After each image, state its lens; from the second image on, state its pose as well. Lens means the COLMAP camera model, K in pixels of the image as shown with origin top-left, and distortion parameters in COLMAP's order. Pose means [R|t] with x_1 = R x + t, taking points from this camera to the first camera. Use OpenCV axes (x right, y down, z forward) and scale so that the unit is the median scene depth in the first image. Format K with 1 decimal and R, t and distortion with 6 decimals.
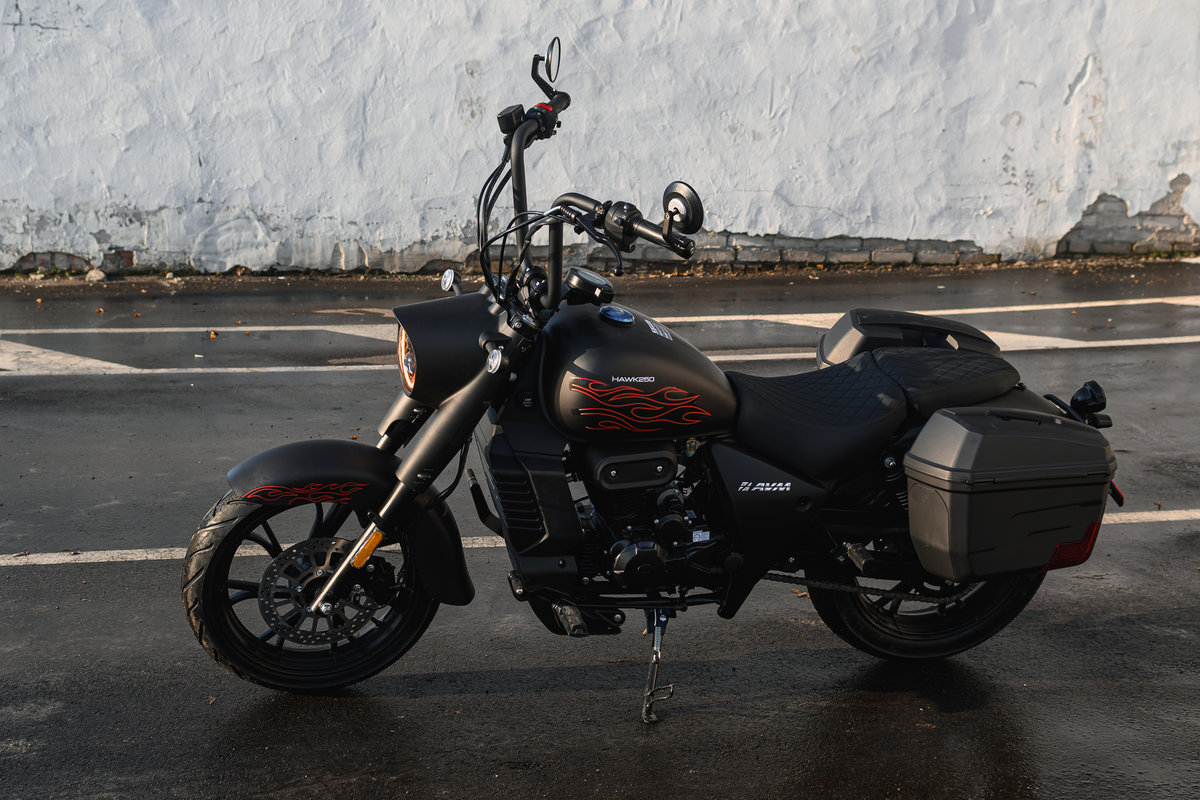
lens RADIAL K [[1929.1, 0, 577.8], [0, 1929.1, 413.4], [0, 0, 1]] dist [-0.004643, 0.019169]
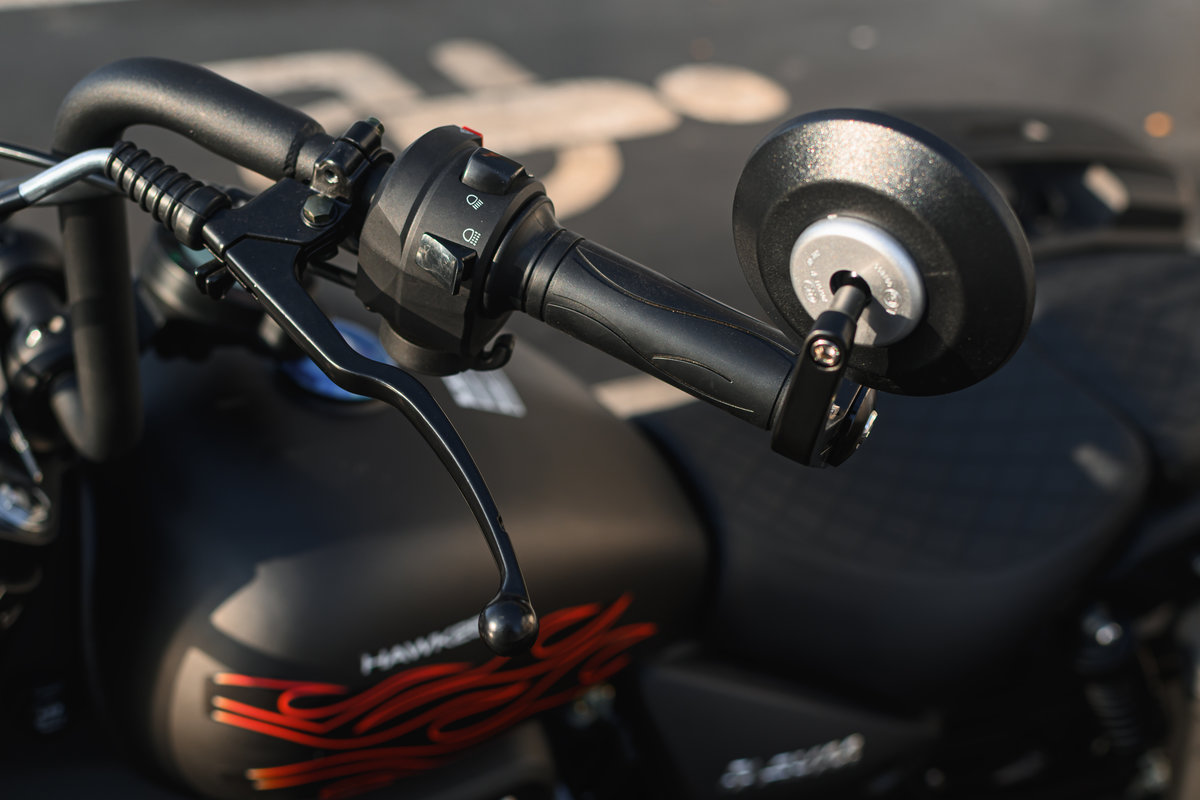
lens RADIAL K [[1777.3, 0, 598.0], [0, 1777.3, 399.0], [0, 0, 1]] dist [0.183573, 0.007452]
pose [[0.964721, -0.109786, 0.239291, -0.002541], [0.038161, 0.957617, 0.285505, -0.047192], [-0.260493, -0.266301, 0.928023, 0.290101]]
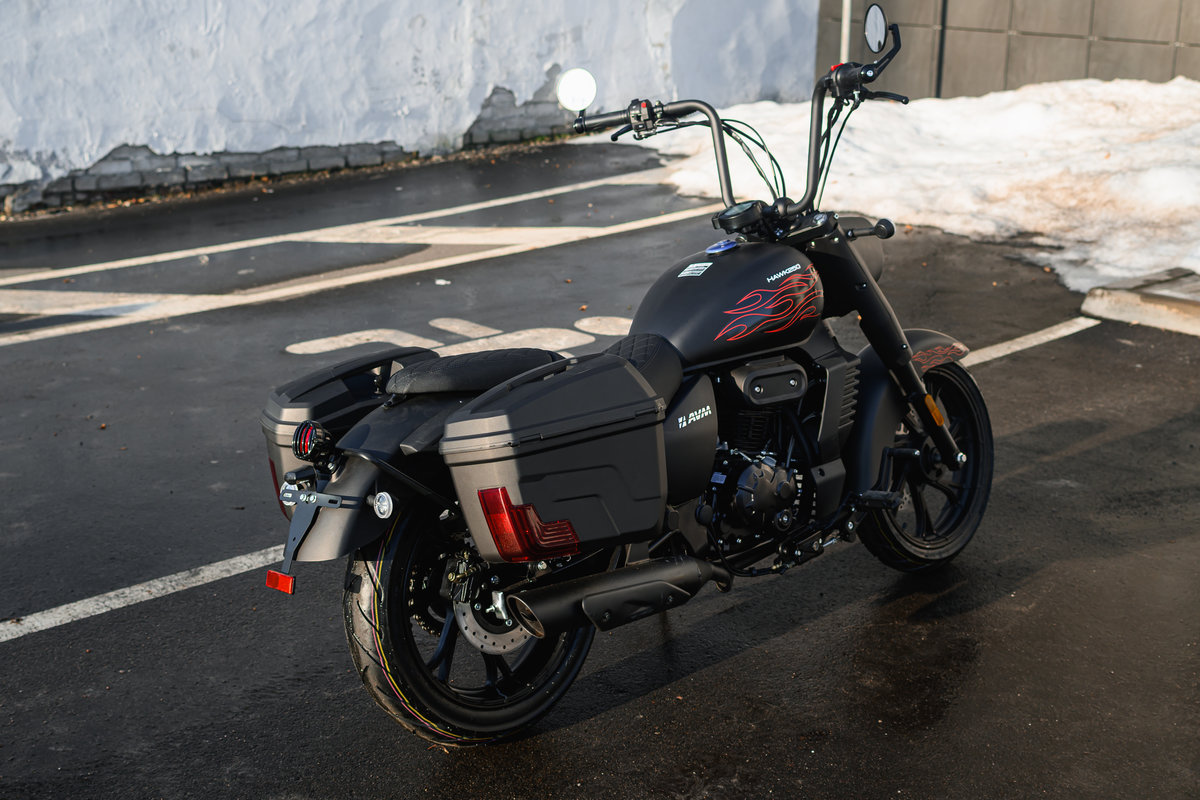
lens RADIAL K [[1803.3, 0, 597.2], [0, 1803.3, 400.2], [0, 0, 1]] dist [-0.008065, 0.020794]
pose [[0.860741, -0.154161, 0.485138, -0.207625], [0.120949, 0.987683, 0.099264, -0.035817], [-0.494465, -0.026764, 0.868785, 0.094533]]
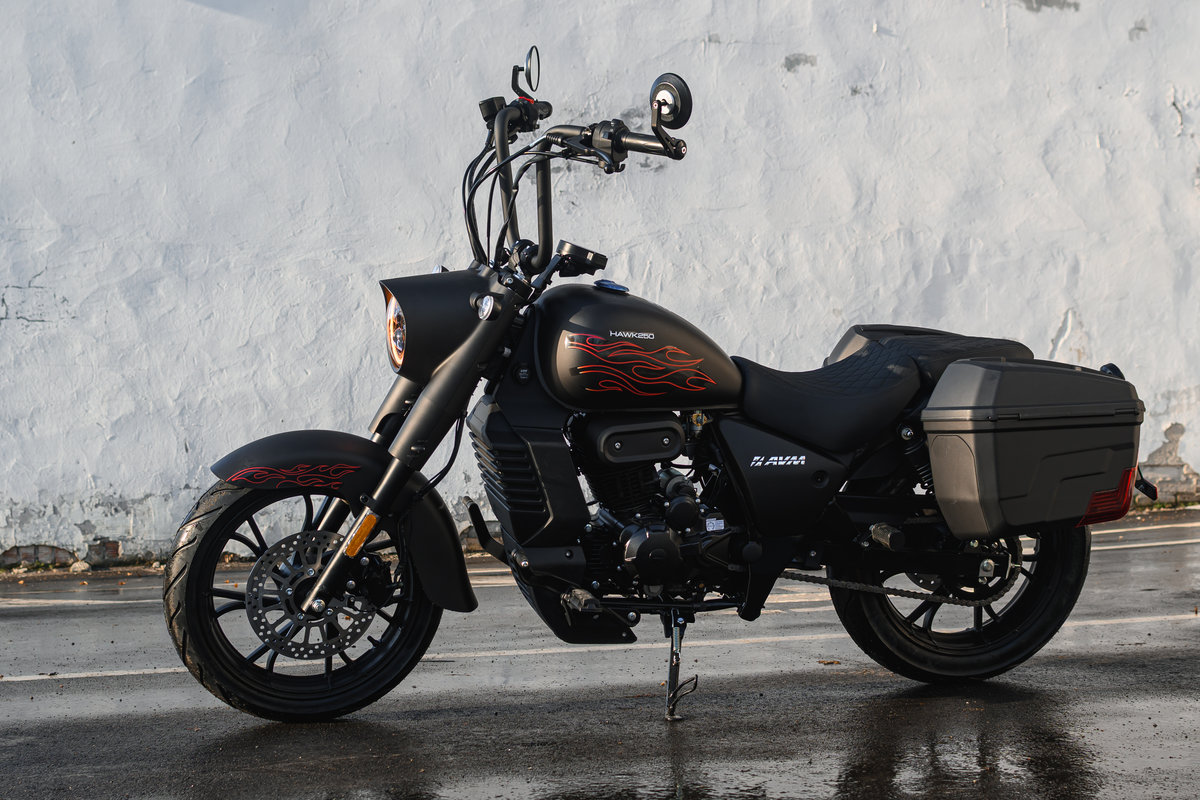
lens RADIAL K [[1941.9, 0, 576.4], [0, 1941.9, 401.0], [0, 0, 1]] dist [-0.001561, 0.015310]
pose [[0.998412, -0.055547, 0.009373, -0.003750], [0.056174, 0.969235, -0.239643, 0.092843], [0.004227, 0.239789, 0.970816, 0.026233]]
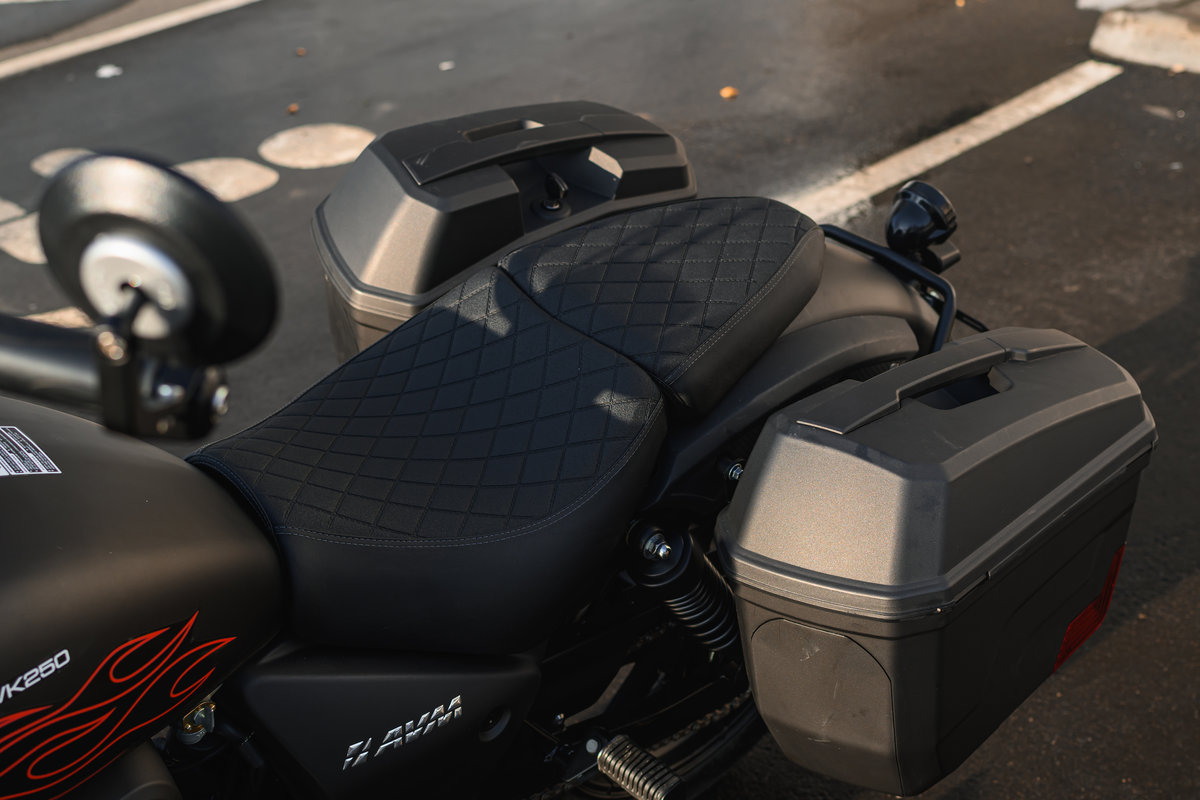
lens RADIAL K [[1803.3, 0, 597.2], [0, 1803.3, 400.2], [0, 0, 1]] dist [-0.008065, 0.020794]
pose [[0.869988, -0.309968, 0.383460, 0.005724], [0.207055, 0.935465, 0.286416, -0.046656], [-0.447493, -0.169782, 0.878023, 0.272225]]
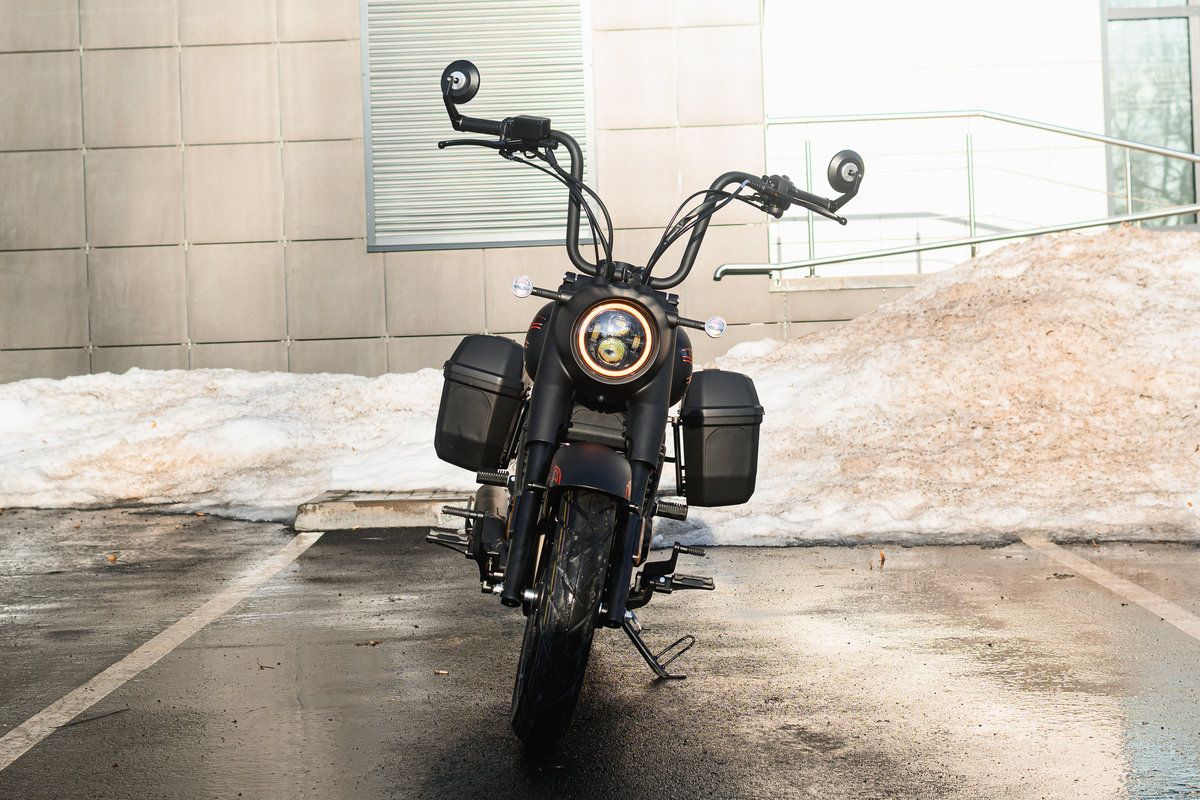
lens RADIAL K [[1979.5, 0, 601.9], [0, 1979.5, 366.5], [0, 0, 1]] dist [-0.012957, -0.000027]
pose [[0.236396, -0.054892, 0.970105, -0.417745], [0.246395, 0.969155, -0.005204, -0.005840], [-0.939897, 0.240259, 0.242630, 0.293773]]
